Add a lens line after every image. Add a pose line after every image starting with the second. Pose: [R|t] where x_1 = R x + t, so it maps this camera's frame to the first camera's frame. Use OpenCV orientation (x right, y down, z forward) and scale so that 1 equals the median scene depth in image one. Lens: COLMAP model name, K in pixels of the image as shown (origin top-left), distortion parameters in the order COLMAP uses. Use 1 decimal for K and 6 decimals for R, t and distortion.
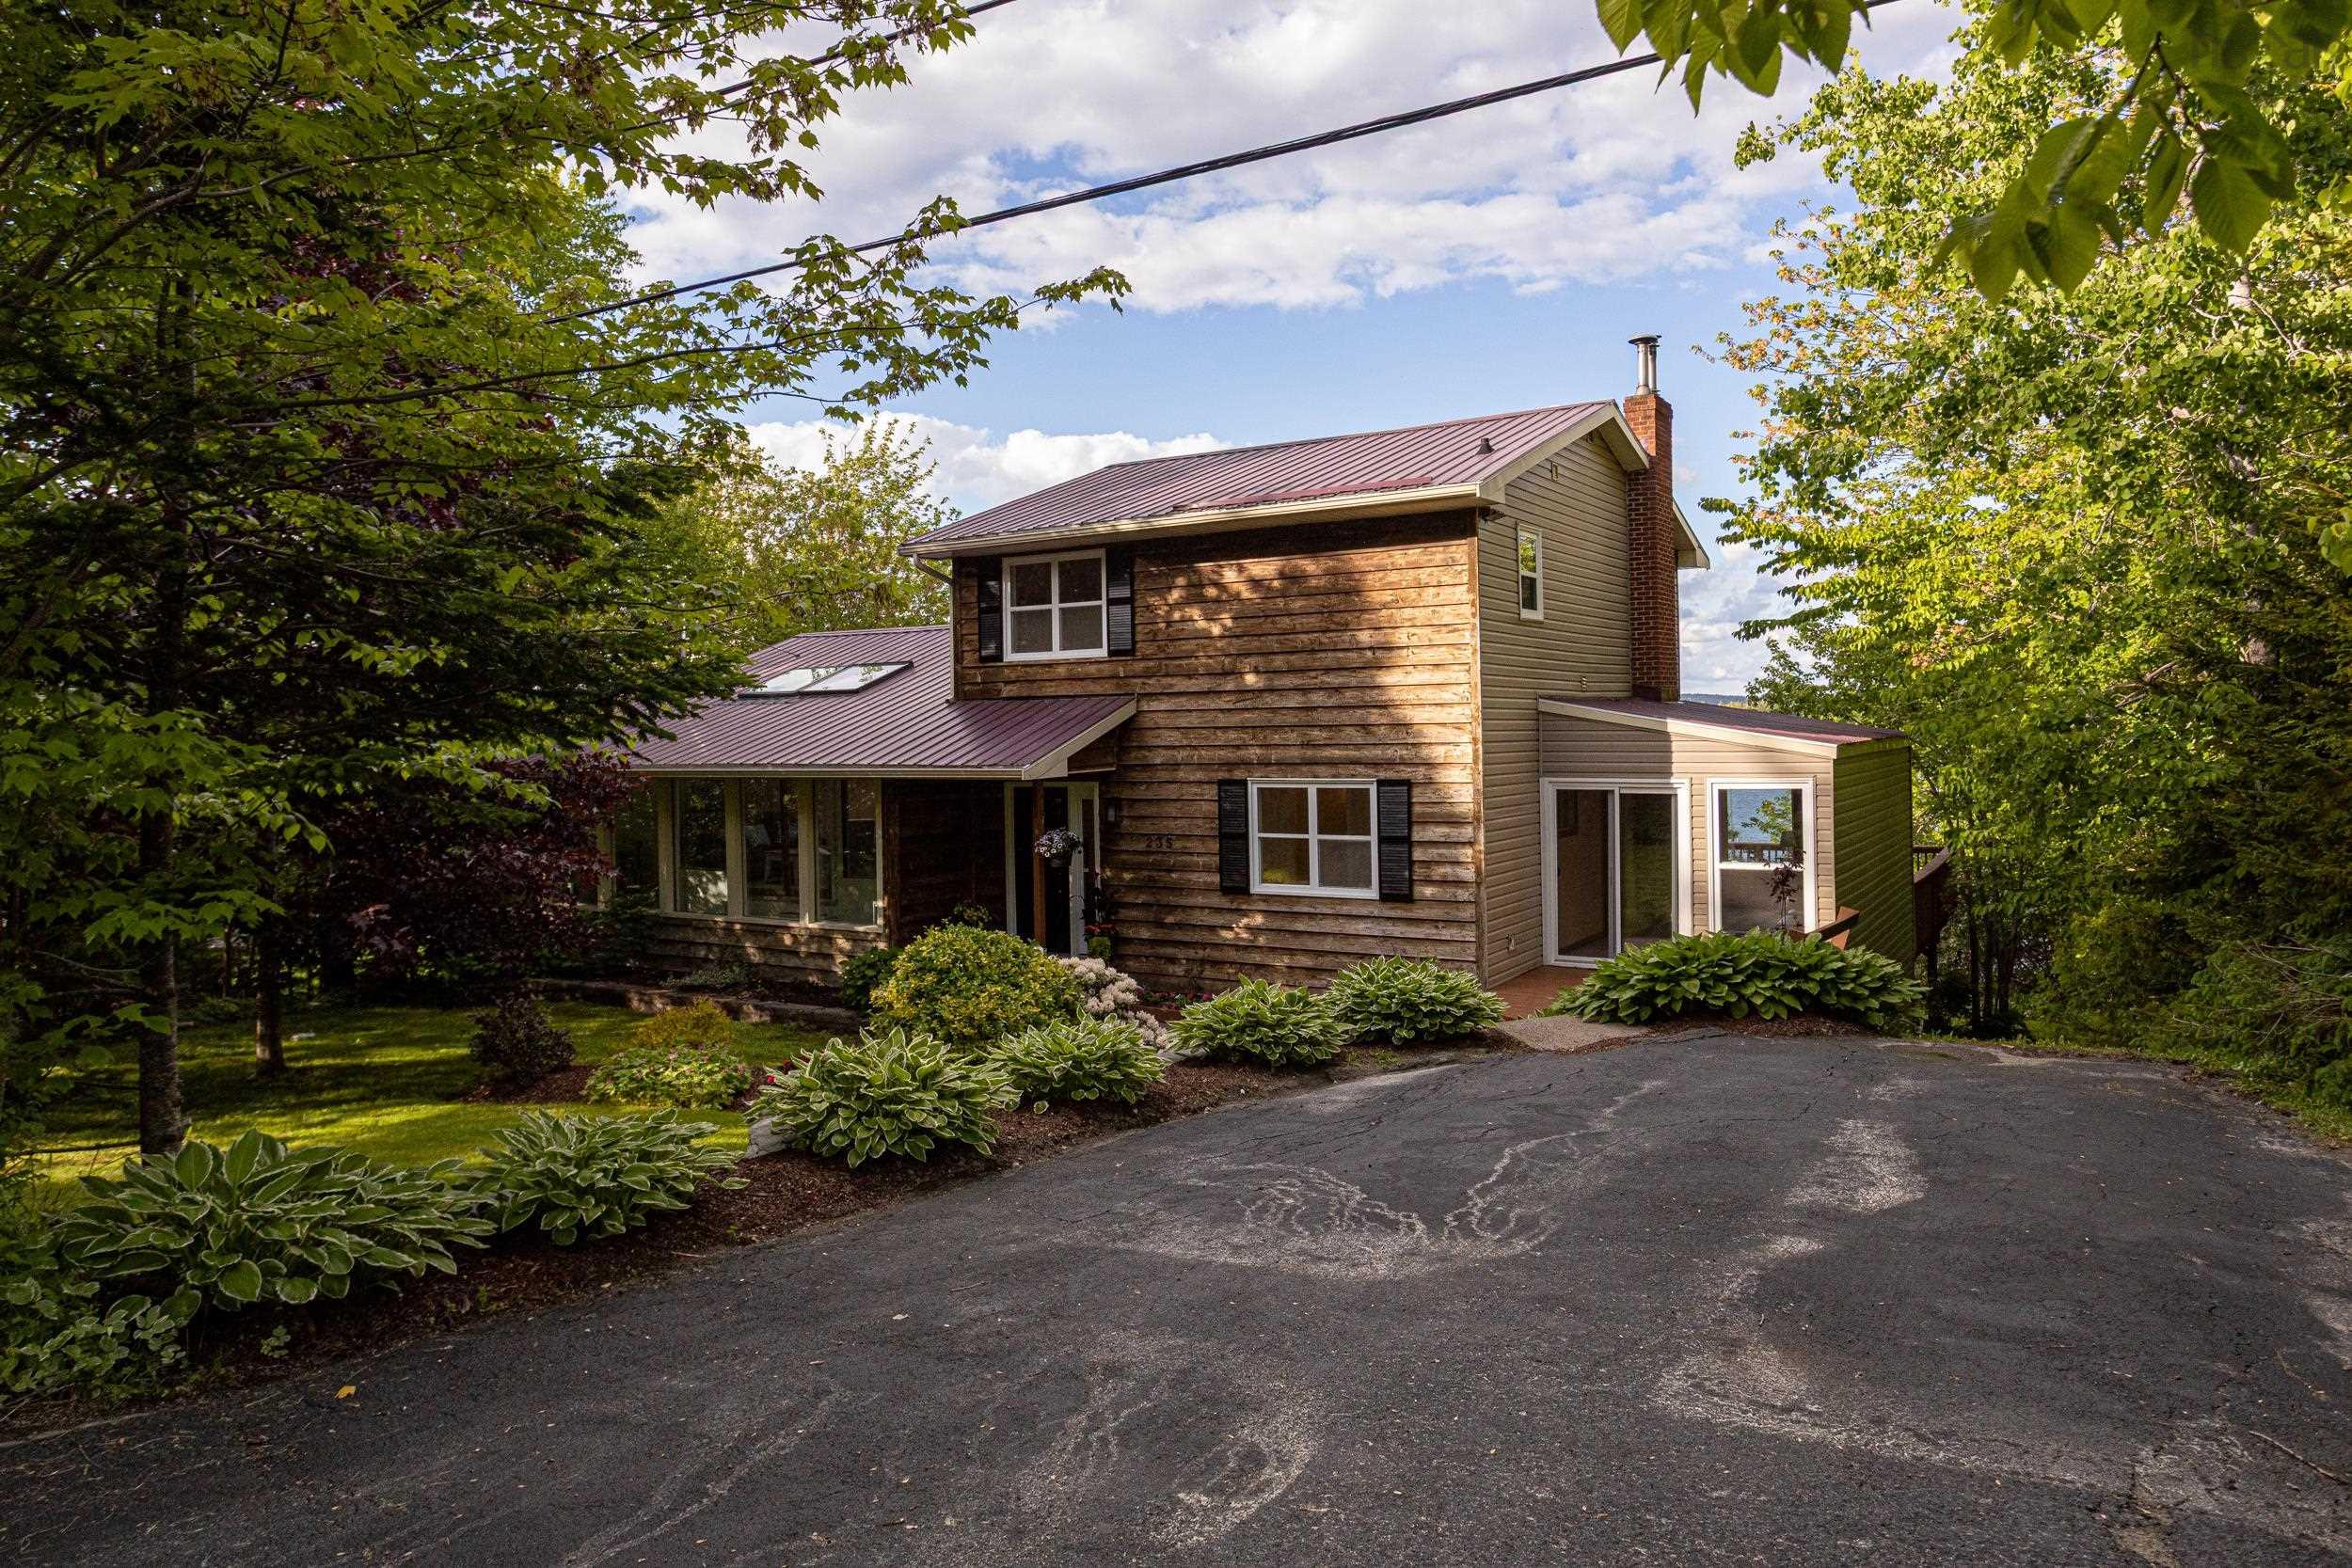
lens RADIAL K [[1491.6, 0, 1176.0], [0, 1491.6, 784.0], [0, 0, 1]] dist [-0.047195, 0.068125]
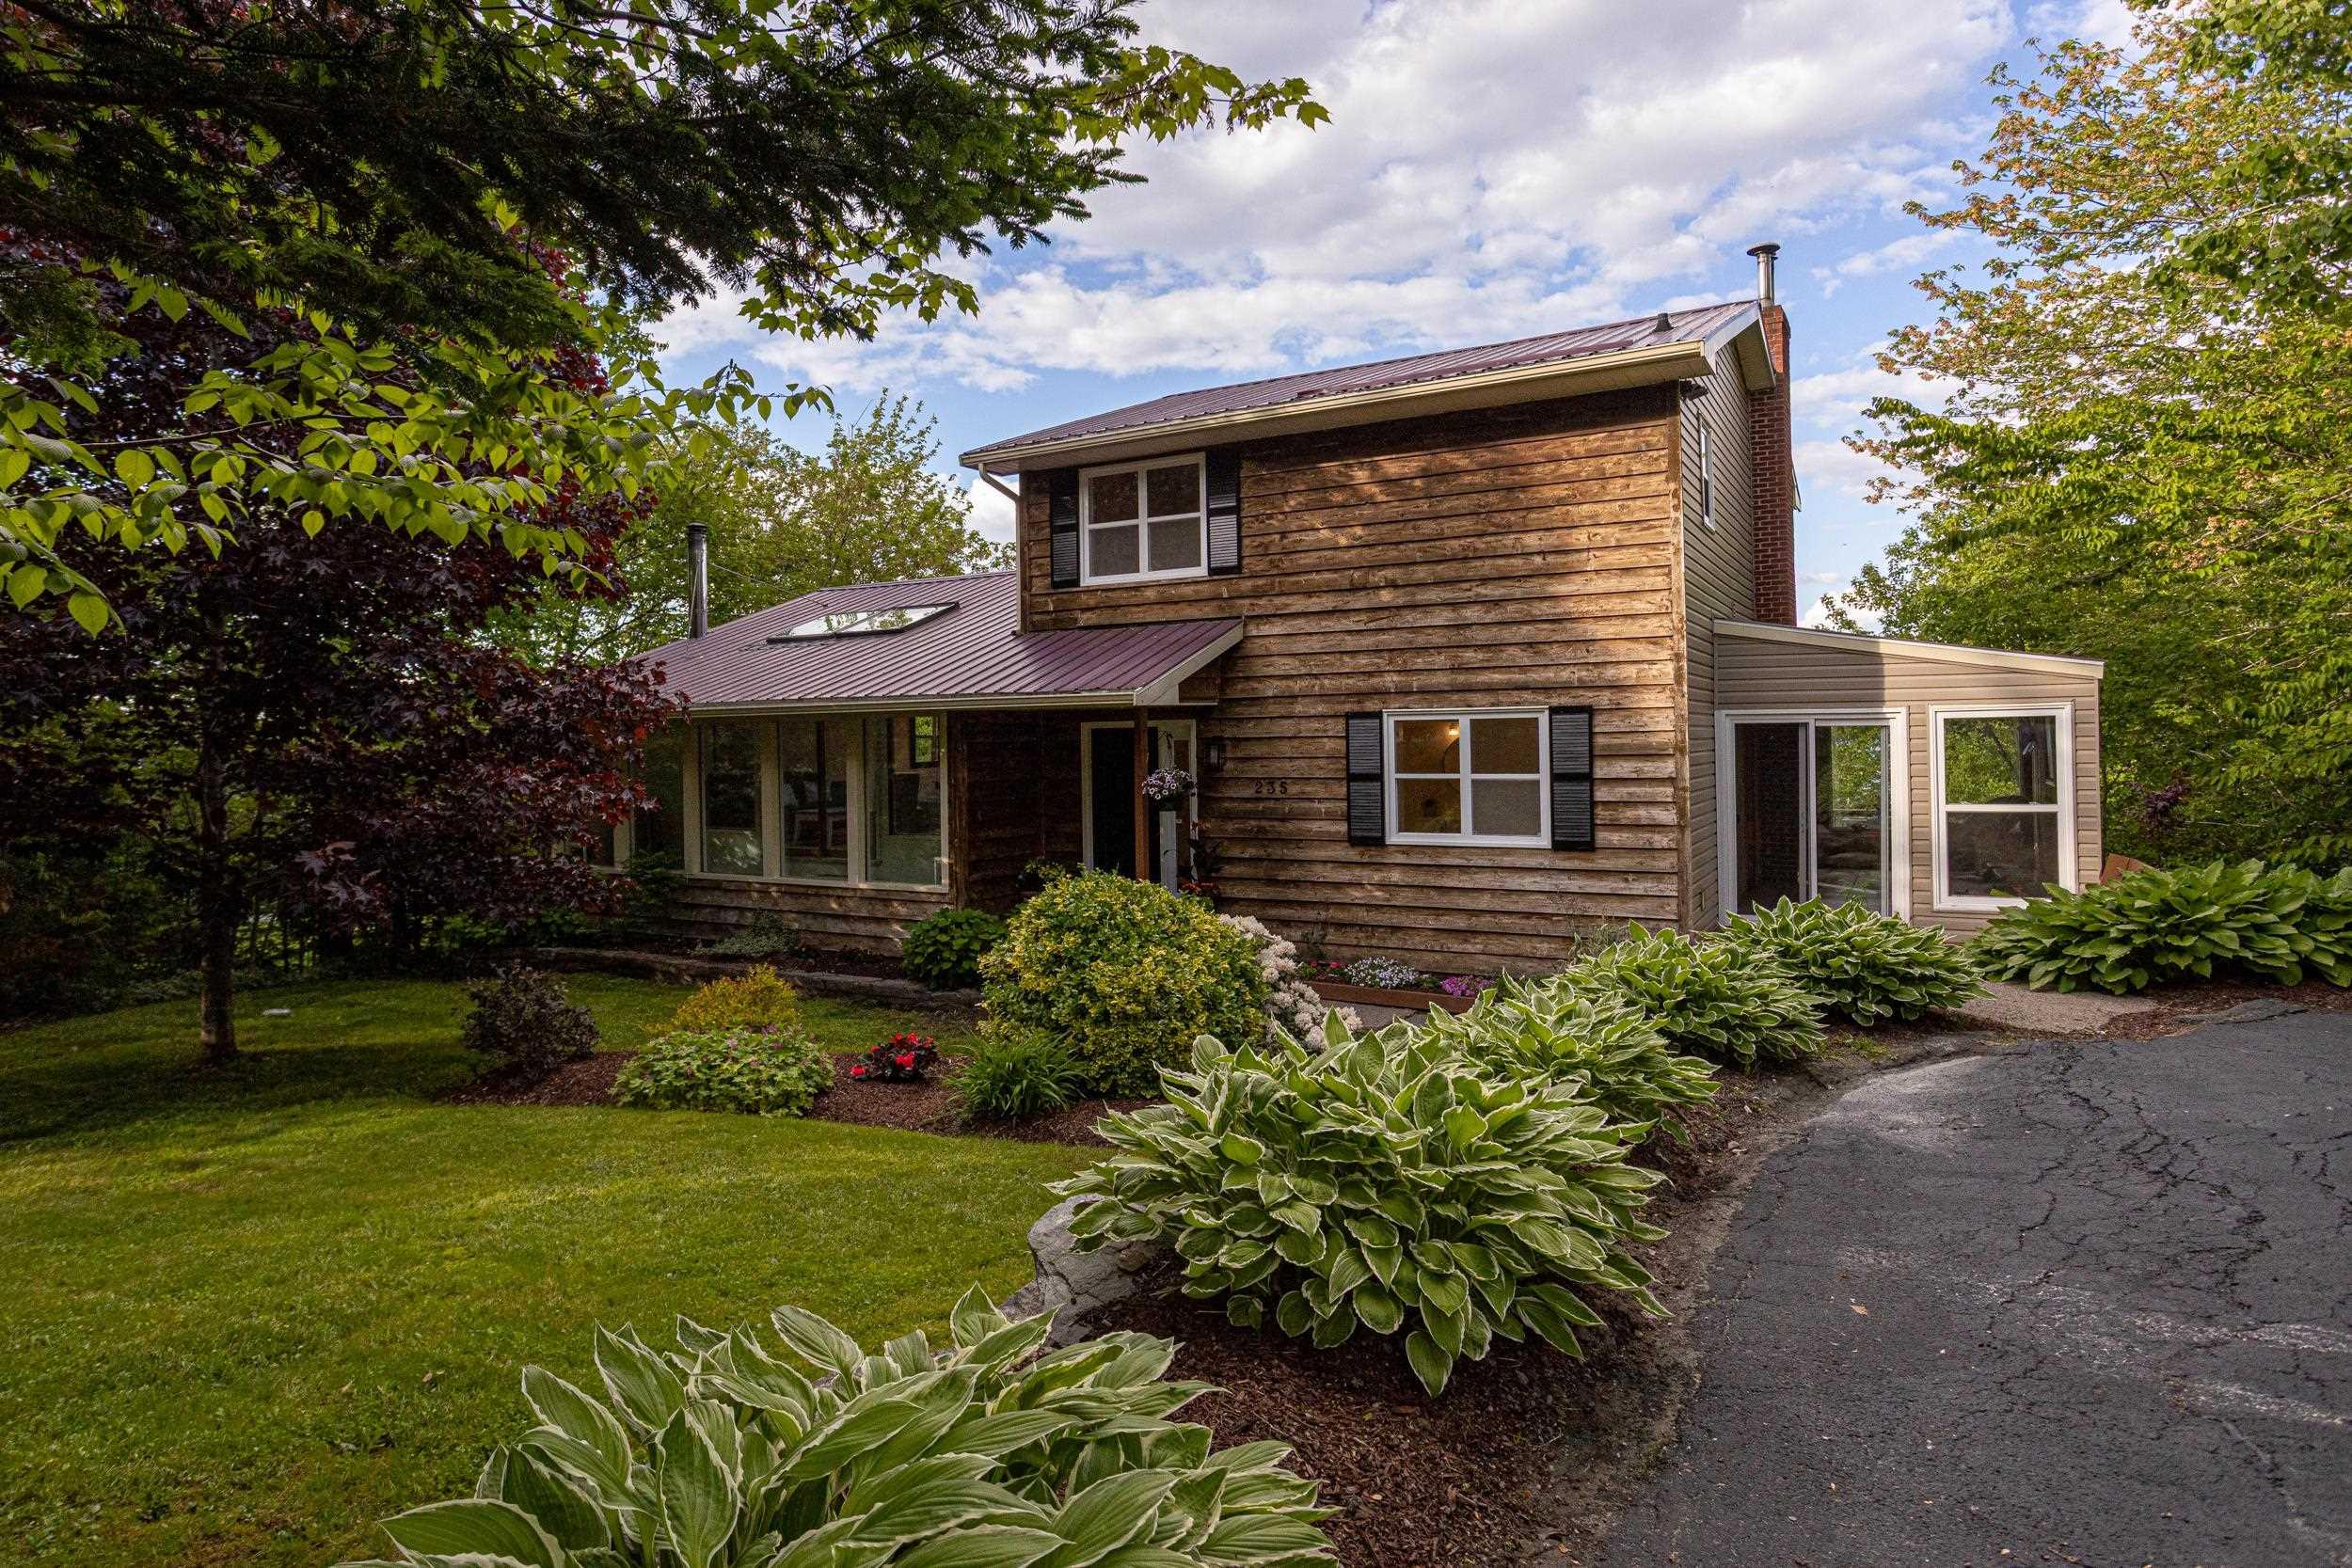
lens RADIAL K [[1312.3, 0, 1134.7], [0, 1312.3, 771.4], [0, 0, 1]] dist [-0.057433, 0.044944]
pose [[0.999794, 0.000122, 0.020298, -0.112965], [0.000072, 0.999954, -0.009555, 0.039782], [-0.020298, 0.009554, 0.999748, 0.254815]]
